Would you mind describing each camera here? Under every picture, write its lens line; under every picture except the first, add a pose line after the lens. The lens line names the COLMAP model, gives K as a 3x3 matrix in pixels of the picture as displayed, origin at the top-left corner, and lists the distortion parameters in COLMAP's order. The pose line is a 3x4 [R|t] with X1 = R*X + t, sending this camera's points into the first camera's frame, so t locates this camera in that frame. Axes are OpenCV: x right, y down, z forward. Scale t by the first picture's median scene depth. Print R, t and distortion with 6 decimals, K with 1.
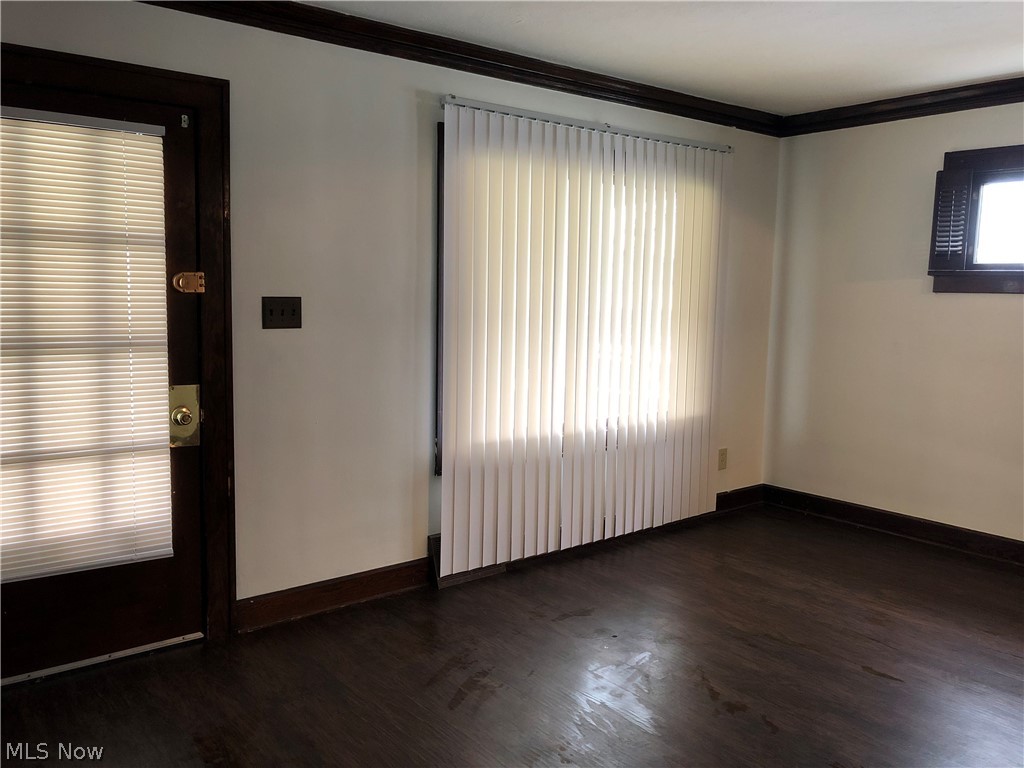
lens RADIAL K [[840.8, 0, 512.3], [0, 840.8, 365.6], [0, 0, 1]] dist [0.015124, -0.001016]
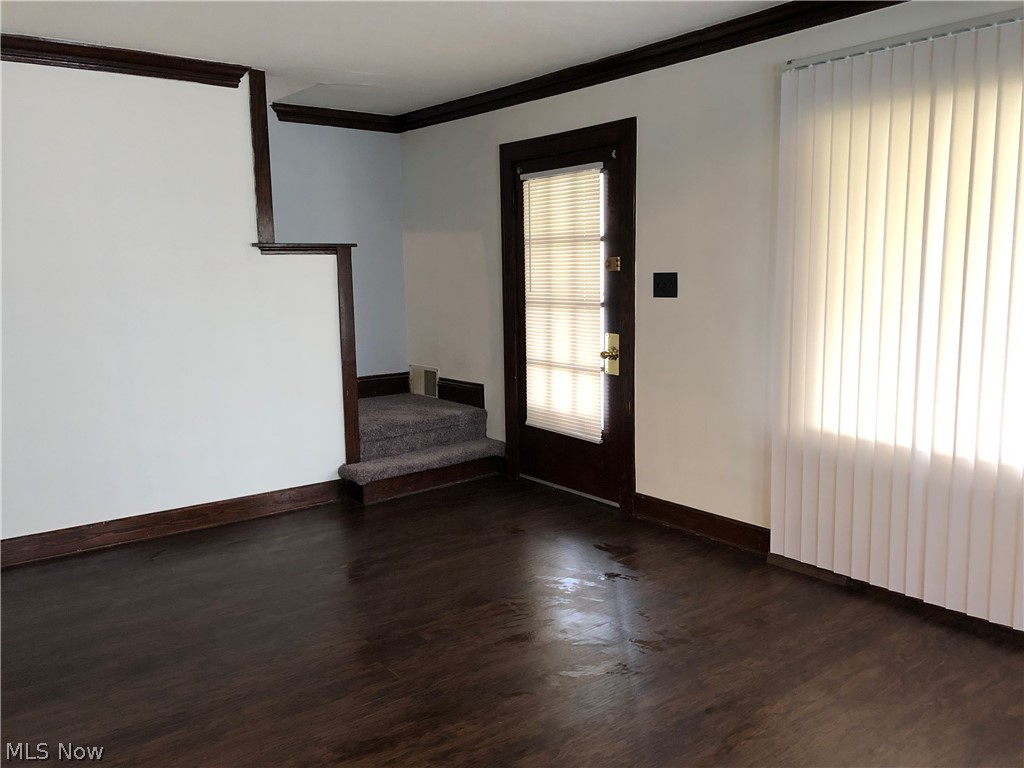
lens RADIAL K [[835.8, 0, 514.3], [0, 835.8, 376.7], [0, 0, 1]] dist [0.027383, -0.016393]
pose [[-0.019852, 0.110013, -0.993732, 1.053031], [-0.079473, 0.990609, 0.111254, -0.049683], [0.996639, 0.081183, -0.010923, 0.818914]]
